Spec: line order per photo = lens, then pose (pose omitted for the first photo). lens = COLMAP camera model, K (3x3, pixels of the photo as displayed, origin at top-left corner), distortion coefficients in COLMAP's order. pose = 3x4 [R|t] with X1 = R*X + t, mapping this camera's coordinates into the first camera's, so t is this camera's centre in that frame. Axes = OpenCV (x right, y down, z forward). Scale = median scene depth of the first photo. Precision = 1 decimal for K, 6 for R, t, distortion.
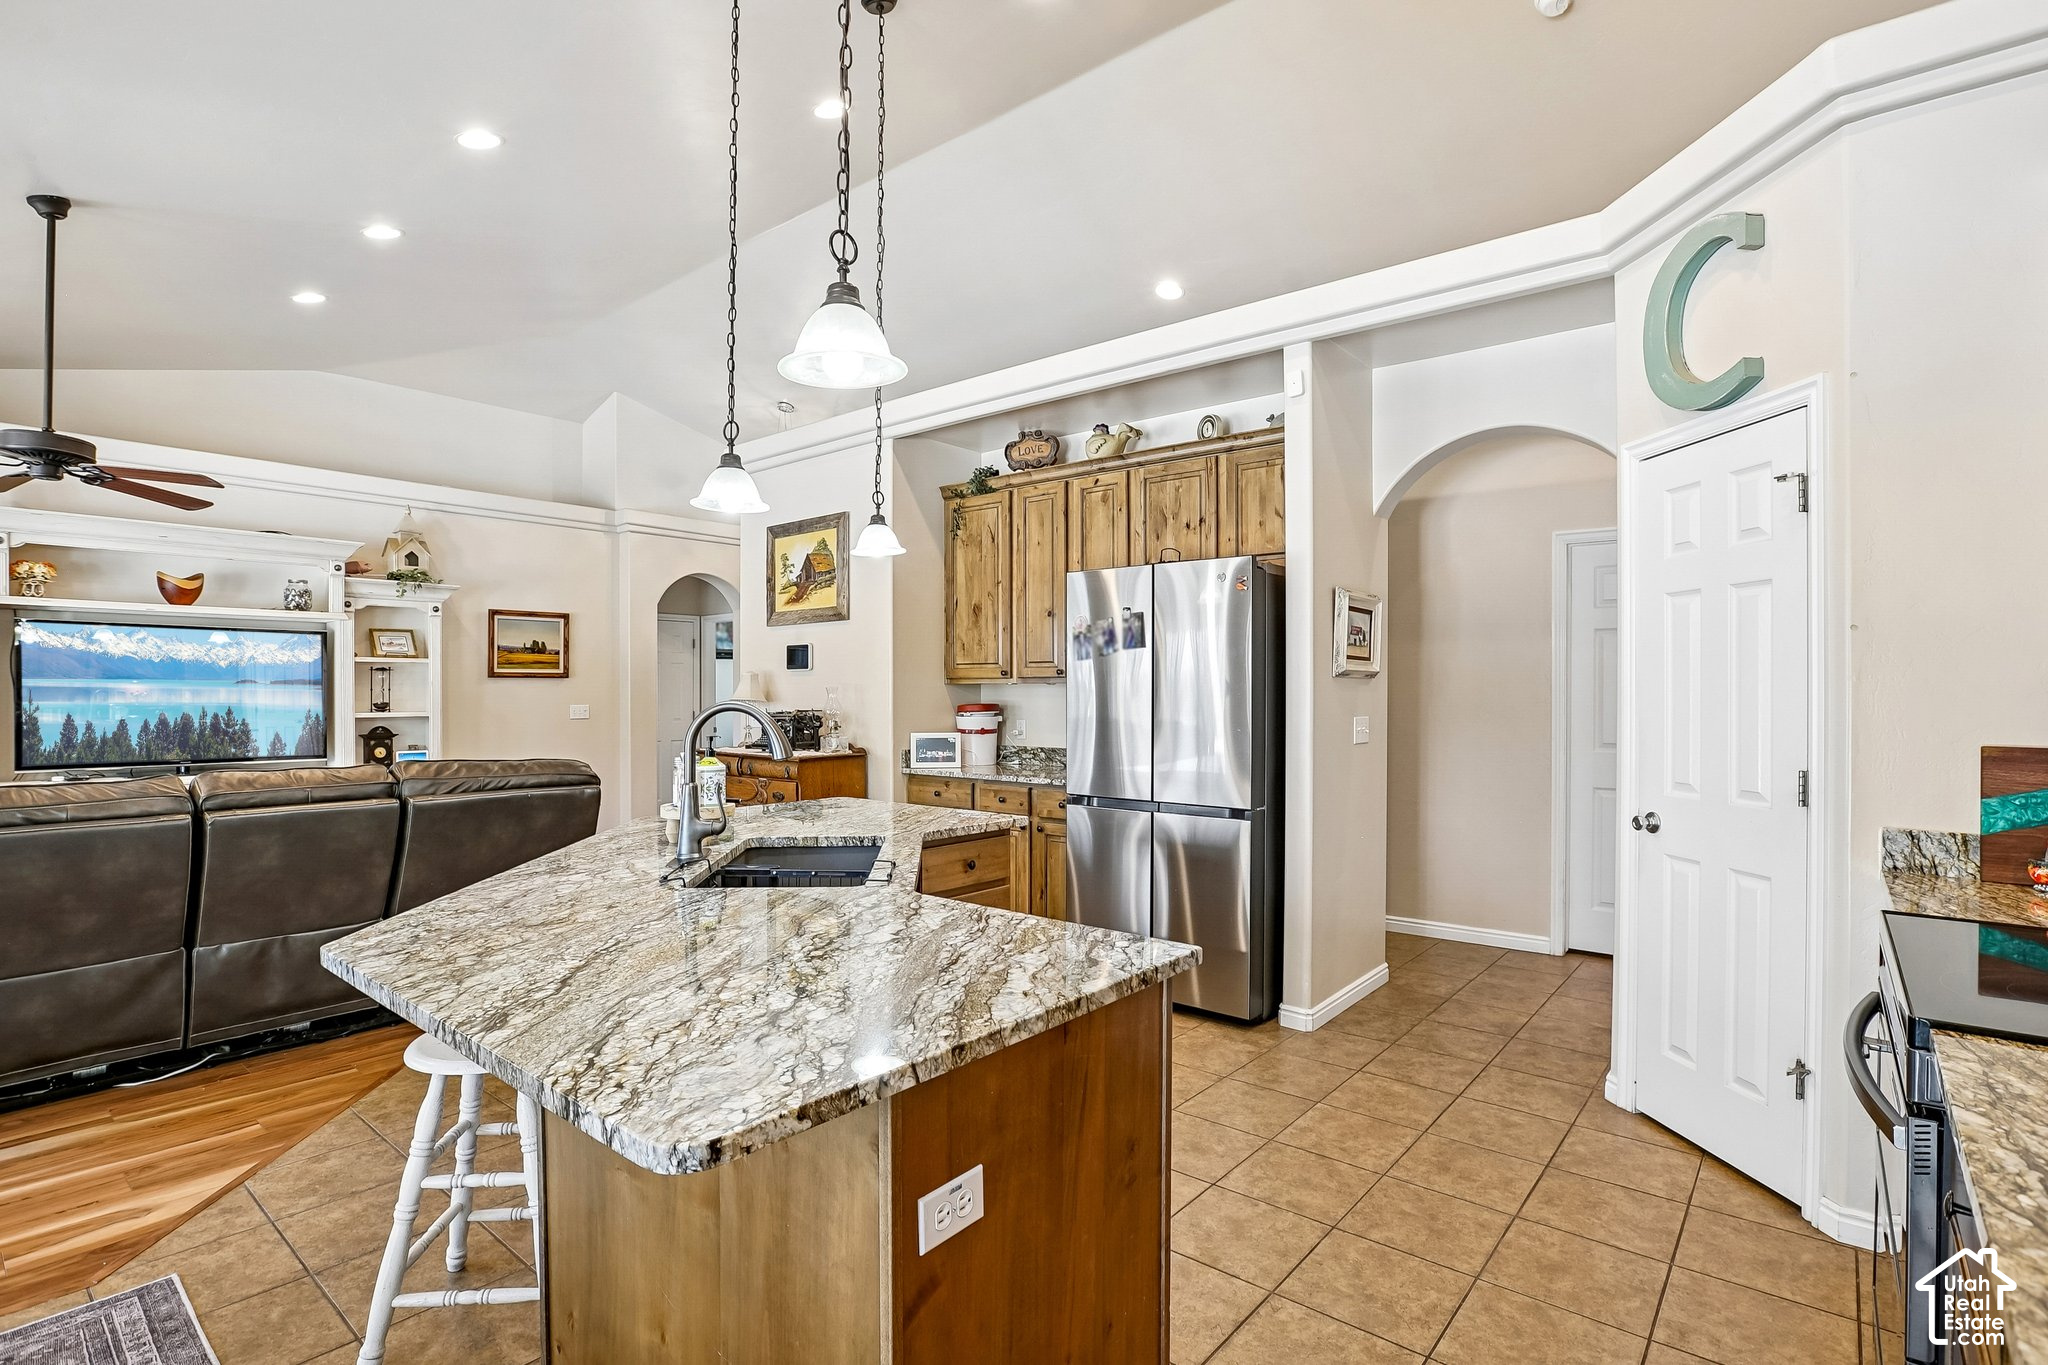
lens RADIAL K [[987.5, 0, 1034.0], [0, 987.5, 696.8], [0, 0, 1]] dist [-0.035652, 0.011917]
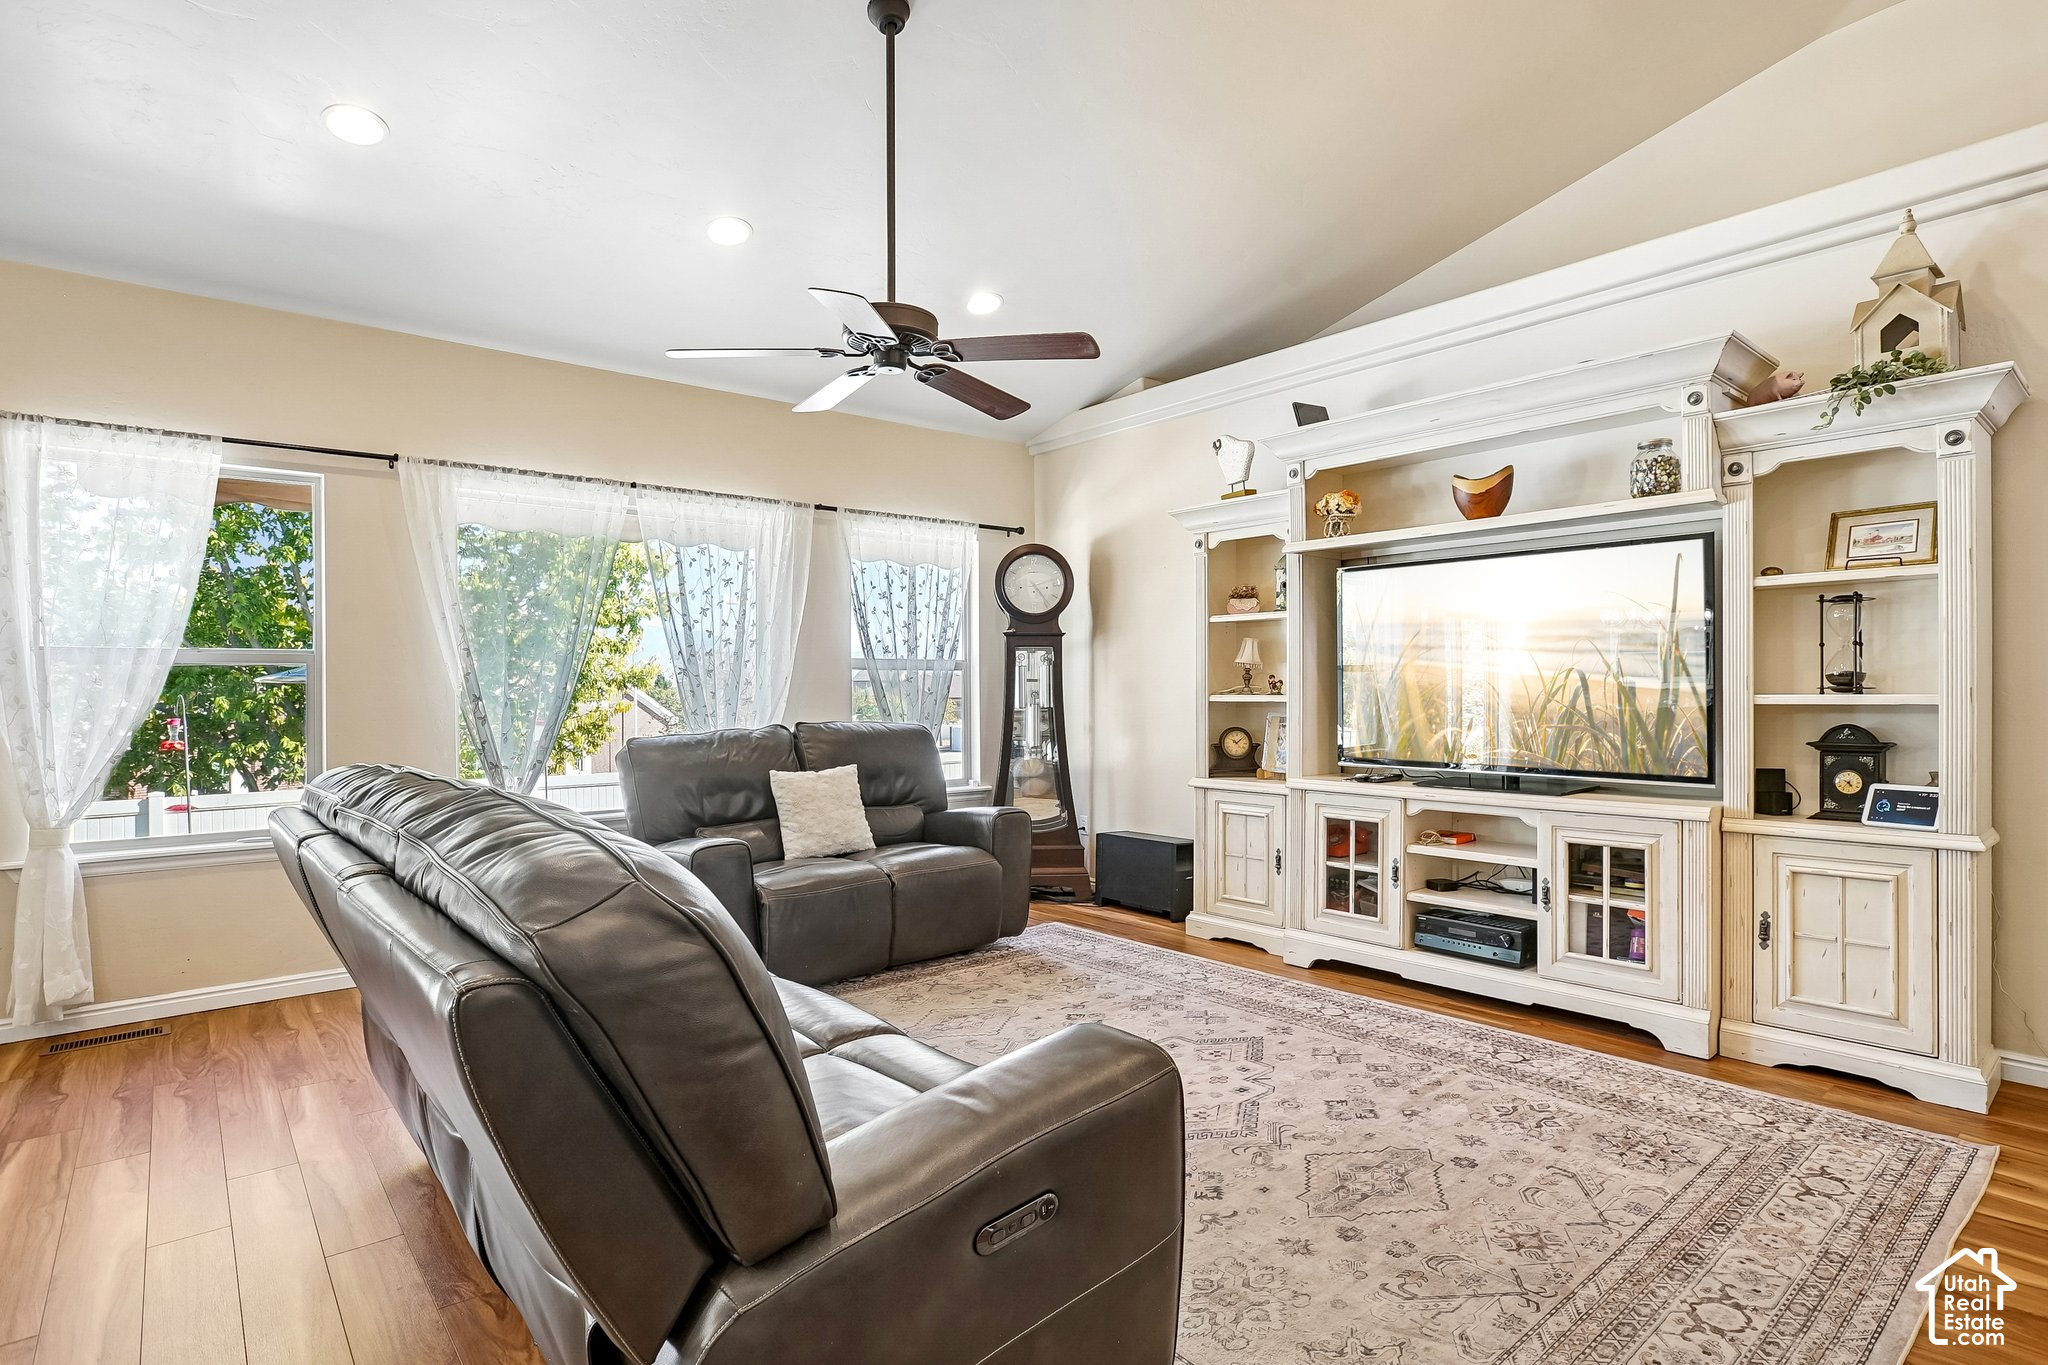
lens RADIAL K [[1043.0, 0, 1018.2], [0, 1043.0, 689.8], [0, 0, 1]] dist [-0.043339, 0.014888]
pose [[-0.180327, 0.005682, -0.983590, -0.186629], [0.004774, 0.999977, 0.004901, 0.013702], [0.983595, -0.003812, -0.180350, 0.975550]]
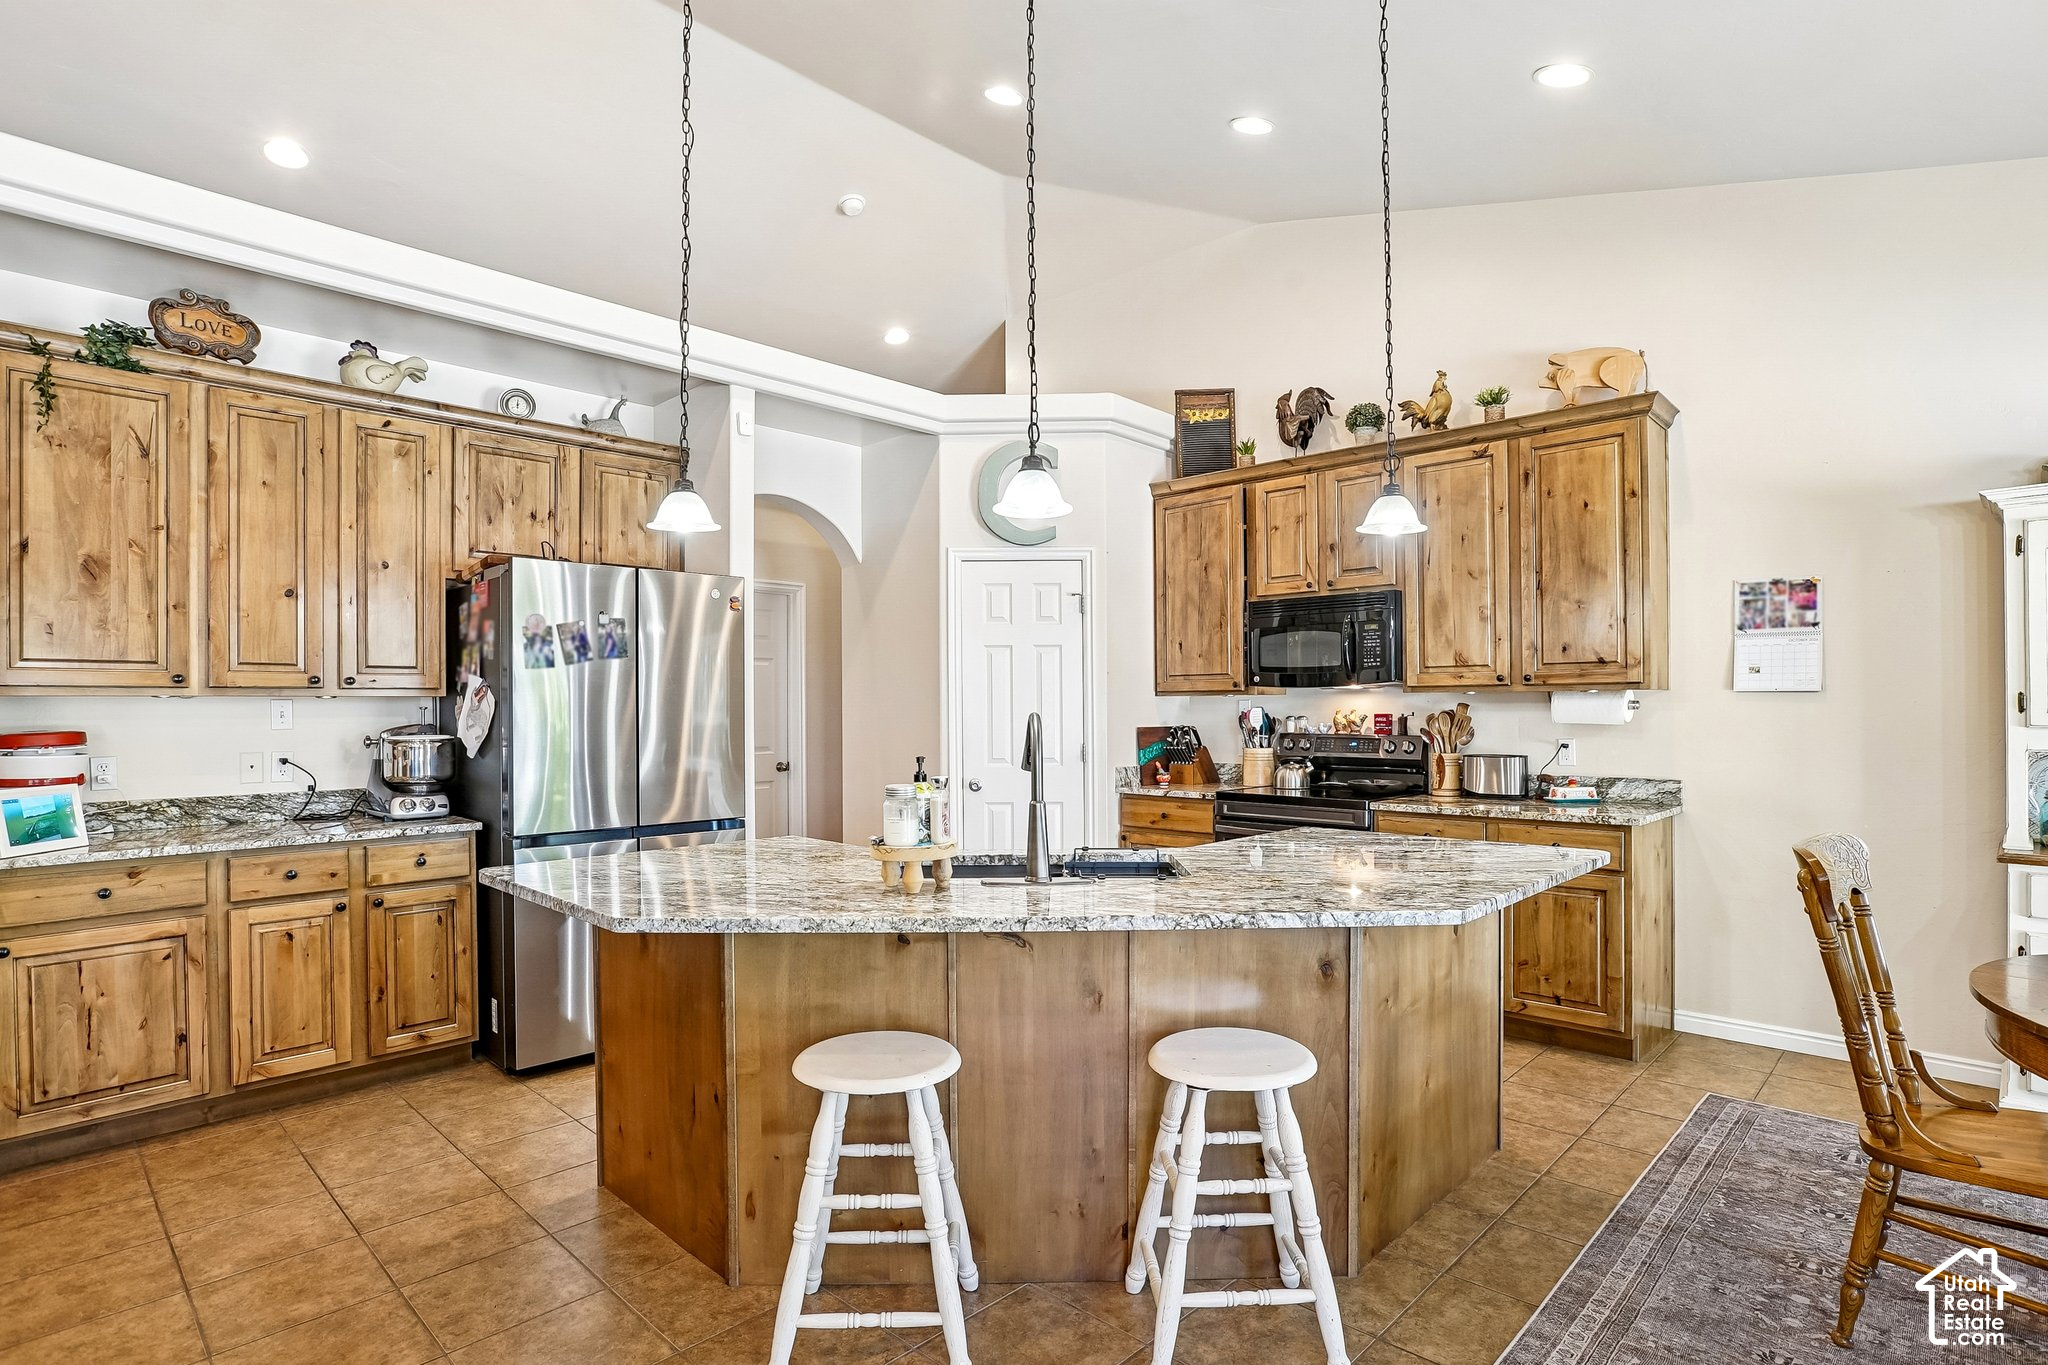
lens RADIAL K [[1043.0, 0, 1016.9], [0, 1043.0, 702.4], [0, 0, 1]] dist [-0.043339, 0.014888]
pose [[0.076768, 0.000754, 0.997049, -0.663815], [0.011426, 0.999933, -0.001636, -0.002688], [-0.996983, 0.011518, 0.076754, 0.469582]]
